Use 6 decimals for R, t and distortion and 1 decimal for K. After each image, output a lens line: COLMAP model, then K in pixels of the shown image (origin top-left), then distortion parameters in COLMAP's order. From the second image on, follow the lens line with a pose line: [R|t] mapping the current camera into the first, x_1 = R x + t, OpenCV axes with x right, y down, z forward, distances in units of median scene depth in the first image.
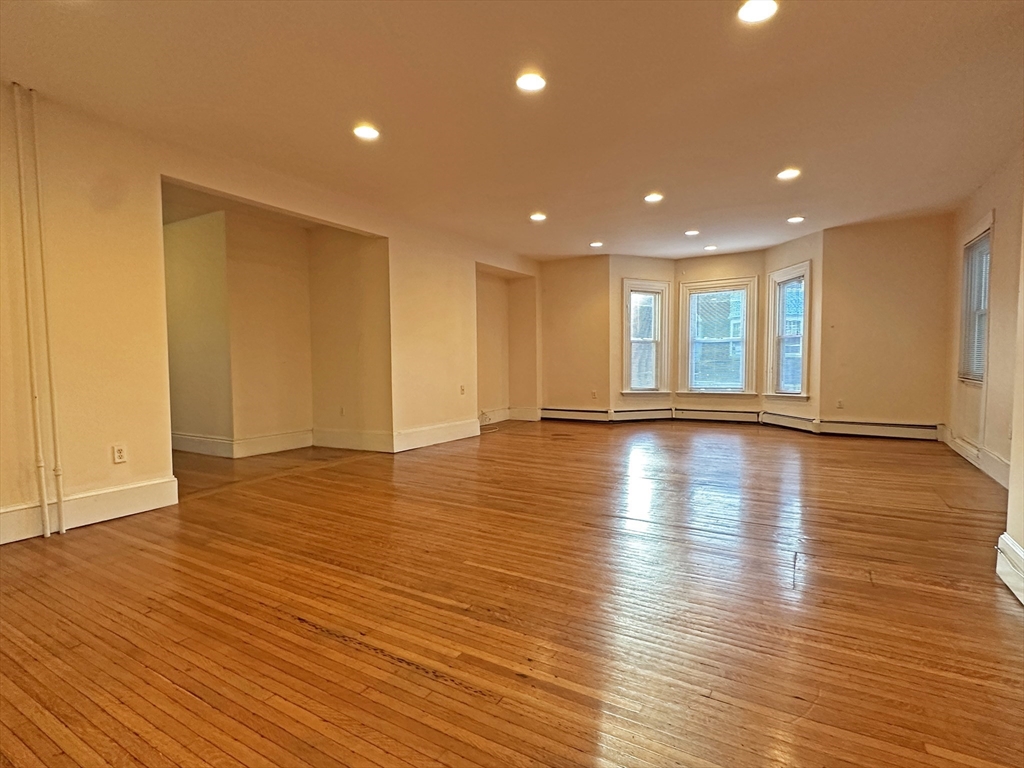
lens RADIAL K [[515.2, 0, 512.4], [0, 515.2, 390.1], [0, 0, 1]] dist [-0.010259, 0.000994]
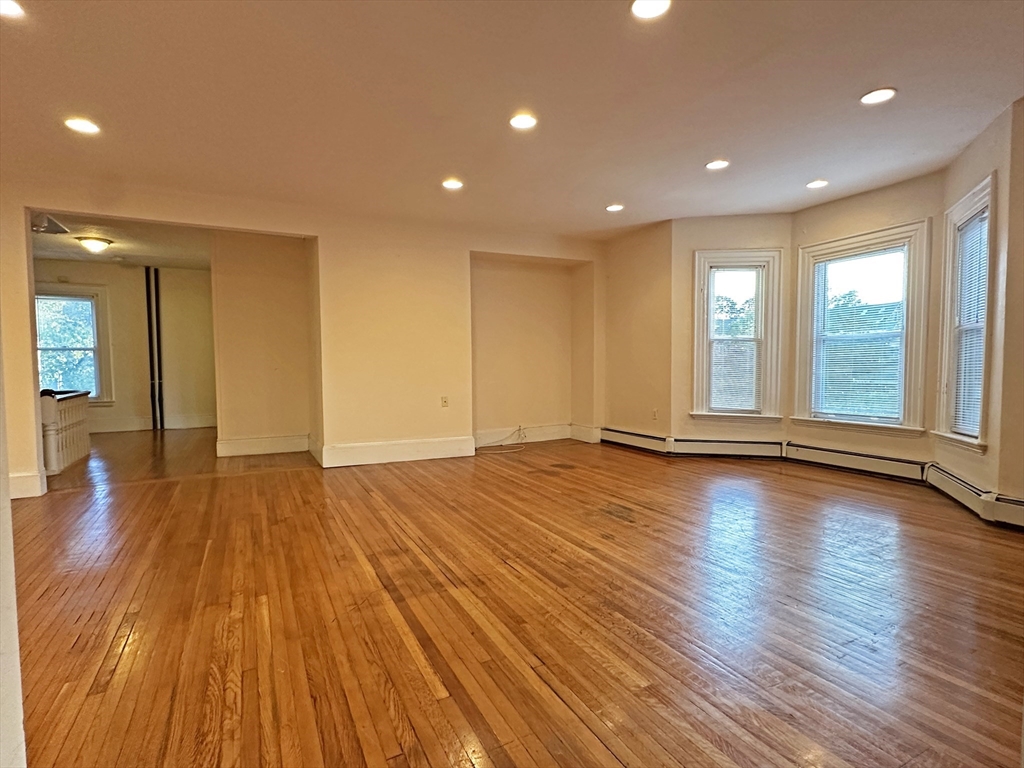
lens RADIAL K [[515.2, 0, 509.6], [0, 515.2, 384.8], [0, 0, 1]] dist [-0.010259, 0.000994]
pose [[0.845387, 0.026606, -0.533491, 0.380575], [-0.032612, 0.999466, -0.001833, -0.025478], [0.533157, 0.018948, 0.845804, 0.278678]]
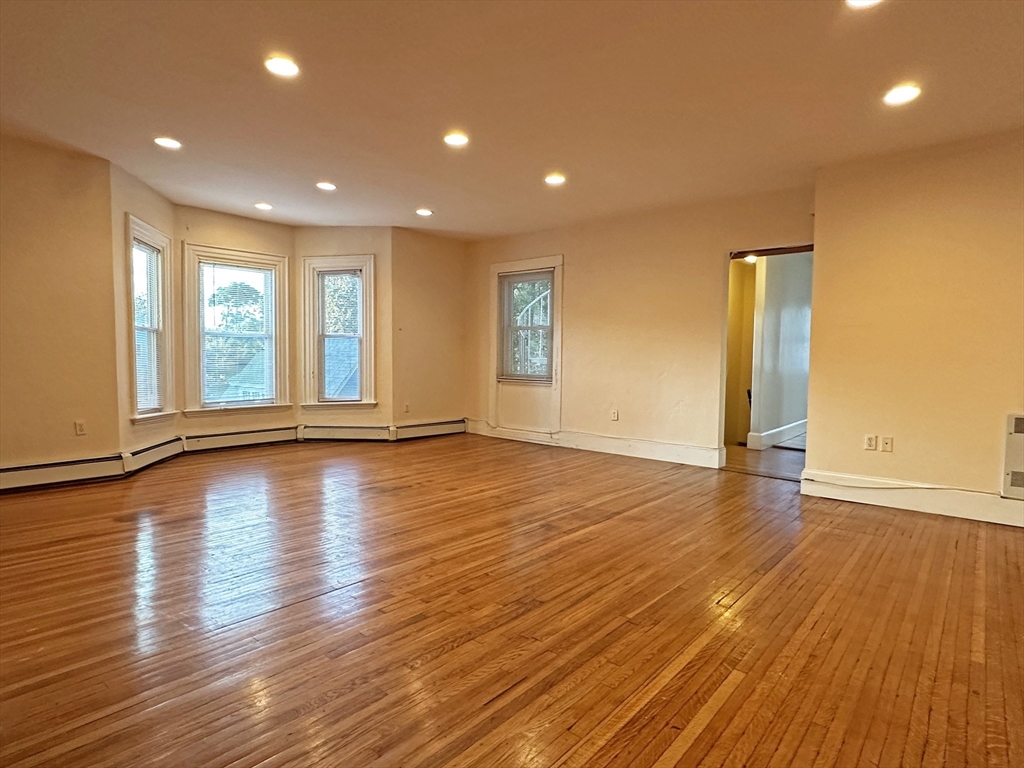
lens RADIAL K [[559.4, 0, 510.6], [0, 559.4, 383.5], [0, 0, 1]] dist [0.002848, 0.000027]
pose [[0.172864, -0.031181, 0.984452, -0.315114], [0.046204, 0.998655, 0.023518, -0.029321], [-0.983861, 0.041421, 0.174072, 0.497424]]
